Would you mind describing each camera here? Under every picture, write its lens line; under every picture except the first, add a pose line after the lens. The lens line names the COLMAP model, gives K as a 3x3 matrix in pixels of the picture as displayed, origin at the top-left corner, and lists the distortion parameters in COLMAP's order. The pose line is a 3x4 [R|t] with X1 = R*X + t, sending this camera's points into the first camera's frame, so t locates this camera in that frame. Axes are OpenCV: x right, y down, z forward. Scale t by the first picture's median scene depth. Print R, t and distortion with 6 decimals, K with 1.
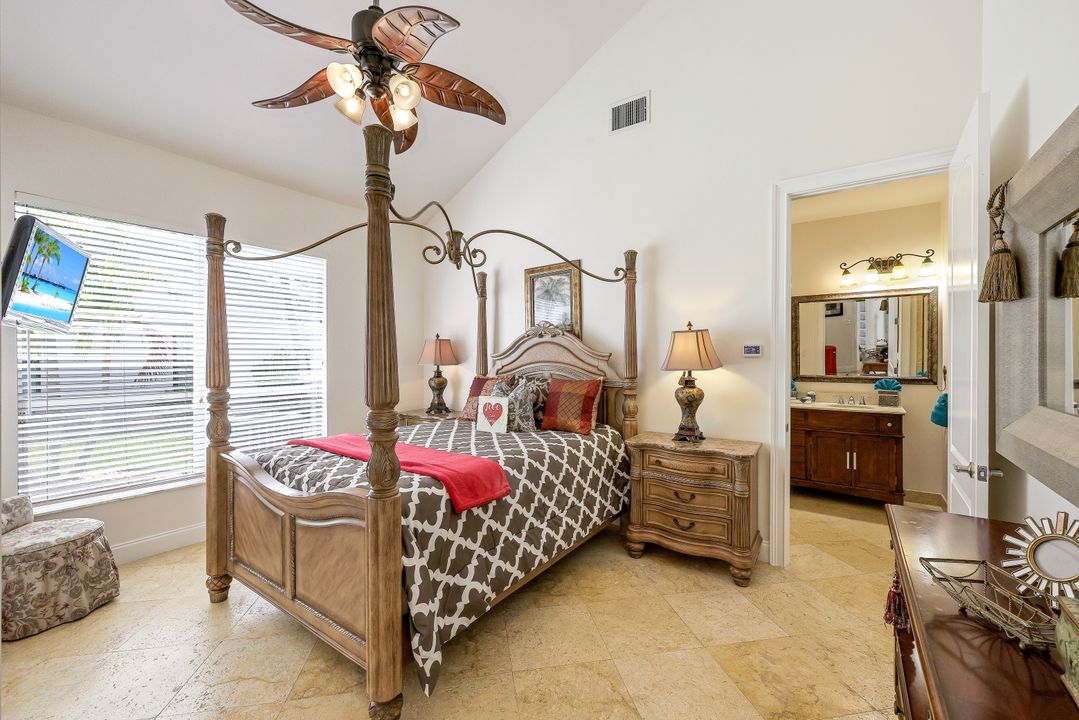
lens RADIAL K [[437.7, 0, 539.3], [0, 437.7, 357.4], [0, 0, 1]] dist [-0.001145, -0.000206]
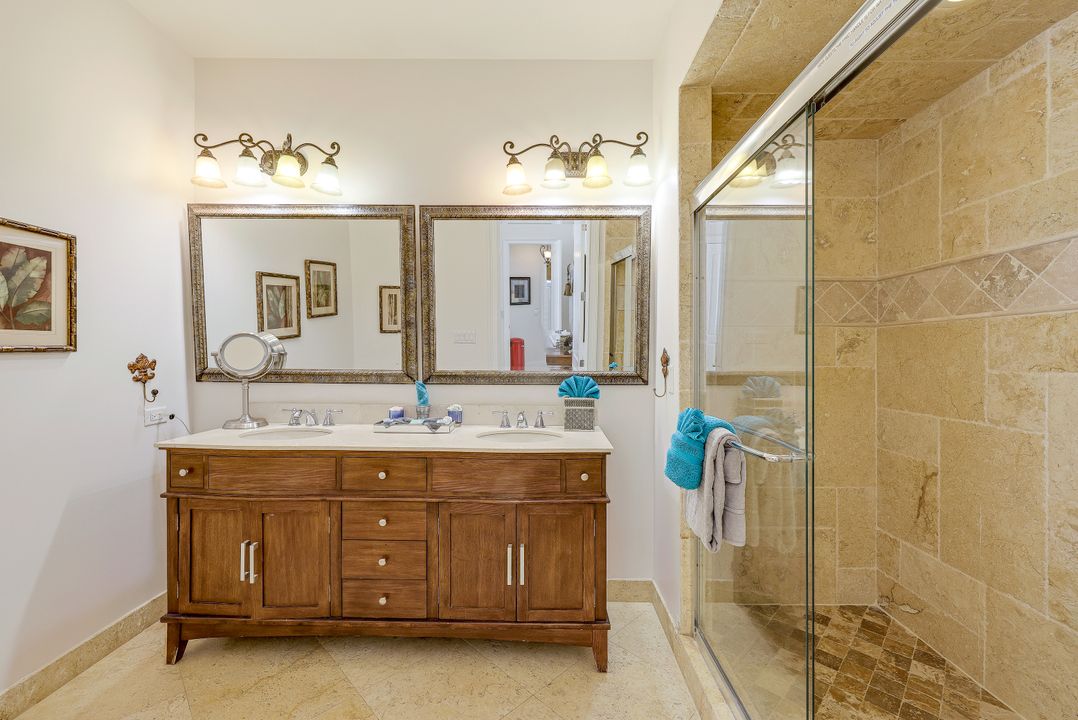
lens RADIAL K [[434.1, 0, 539.0], [0, 434.1, 360.0], [0, 0, 1]] dist [-0.000049, -0.000002]
pose [[0.820638, 0.000840, 0.571447, 0.462290], [-0.003630, 0.999986, 0.003743, 0.028464], [-0.571436, -0.005146, 0.820630, 0.602660]]
